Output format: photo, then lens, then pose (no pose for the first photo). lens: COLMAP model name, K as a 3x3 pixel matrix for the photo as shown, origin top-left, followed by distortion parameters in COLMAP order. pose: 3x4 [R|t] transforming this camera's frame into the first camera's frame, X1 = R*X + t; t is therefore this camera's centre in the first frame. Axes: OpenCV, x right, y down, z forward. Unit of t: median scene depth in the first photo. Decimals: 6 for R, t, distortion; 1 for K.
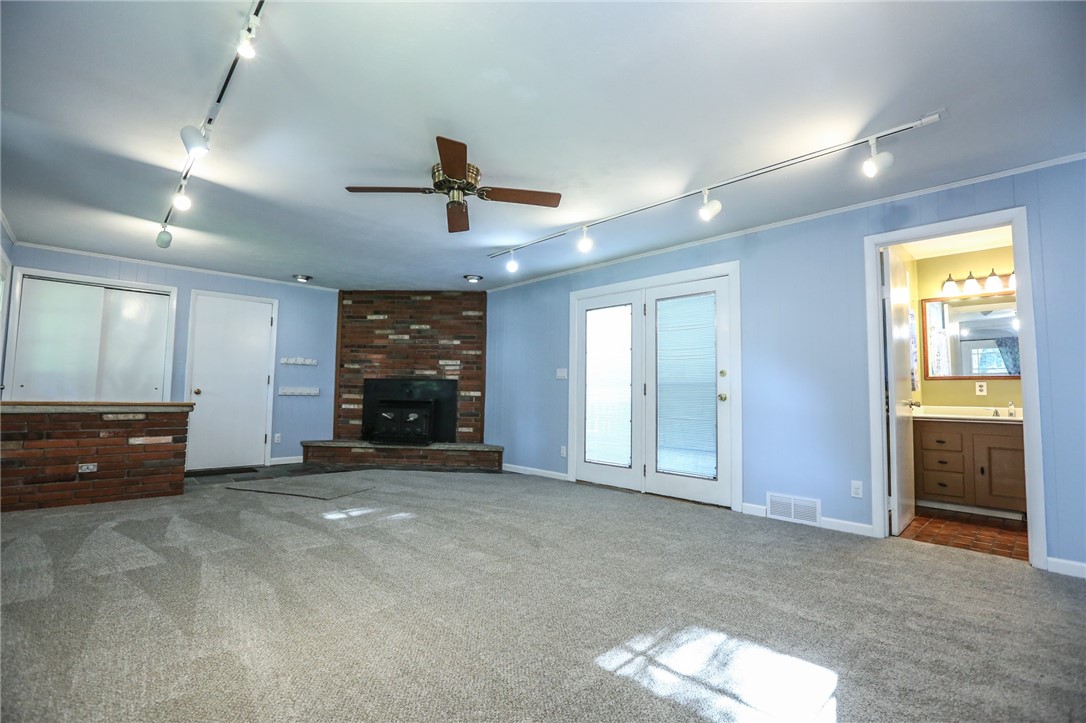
lens RADIAL K [[491.8, 0, 541.1], [0, 491.8, 358.1], [0, 0, 1]] dist [-0.056409, 0.018793]
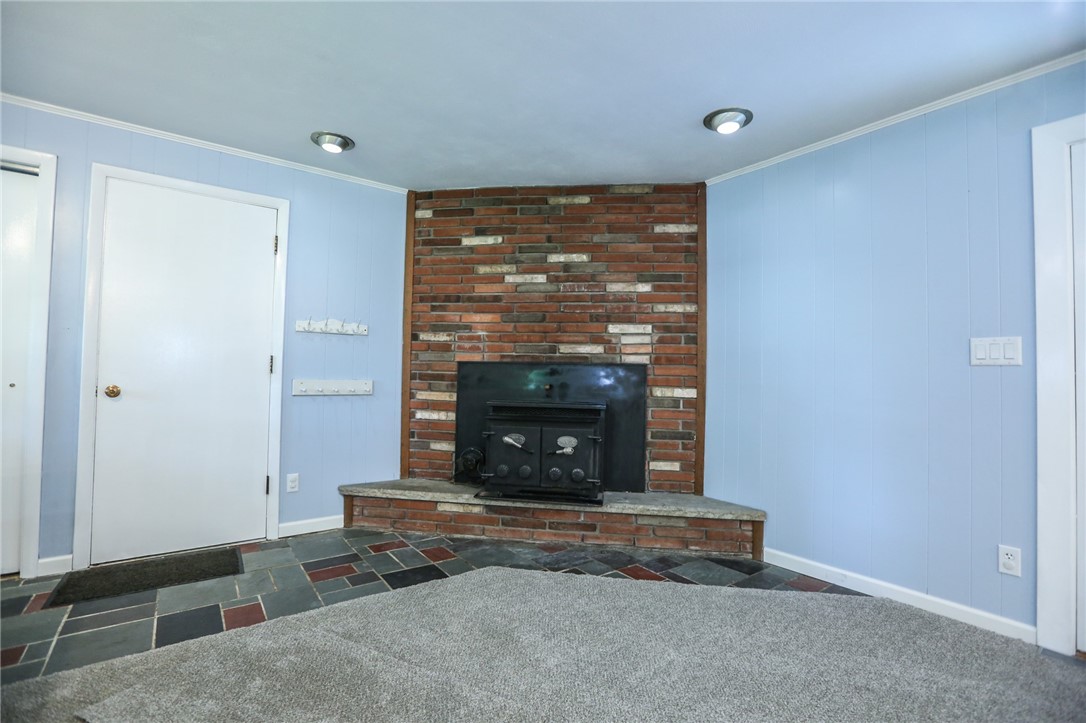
lens RADIAL K [[491.8, 0, 541.1], [0, 491.8, 358.1], [0, 0, 1]] dist [-0.056409, 0.018793]
pose [[0.994720, 0.002051, -0.102608, -0.224329], [0.002006, 0.999221, 0.039416, 0.018451], [0.102609, -0.039413, 0.993941, 0.501332]]
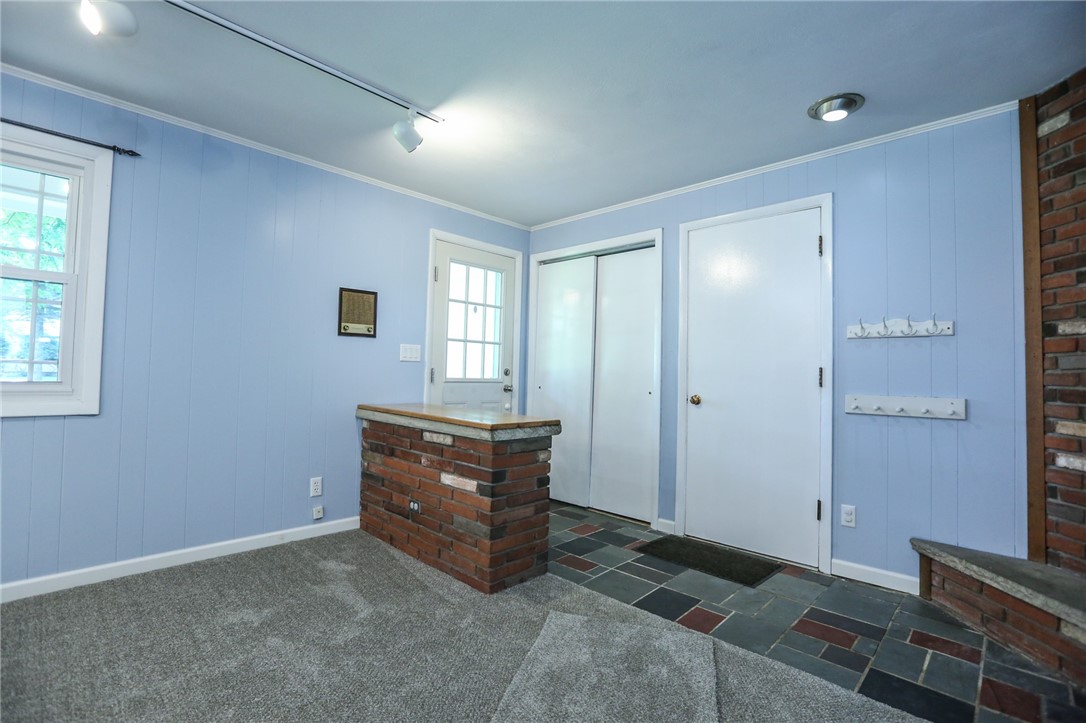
lens RADIAL K [[491.8, 0, 541.1], [0, 491.8, 358.1], [0, 0, 1]] dist [-0.056409, 0.018793]
pose [[0.053838, -0.046713, -0.997456, -0.125608], [0.048964, 0.997827, -0.044088, 0.031613], [0.997348, -0.046466, 0.056009, 0.663217]]
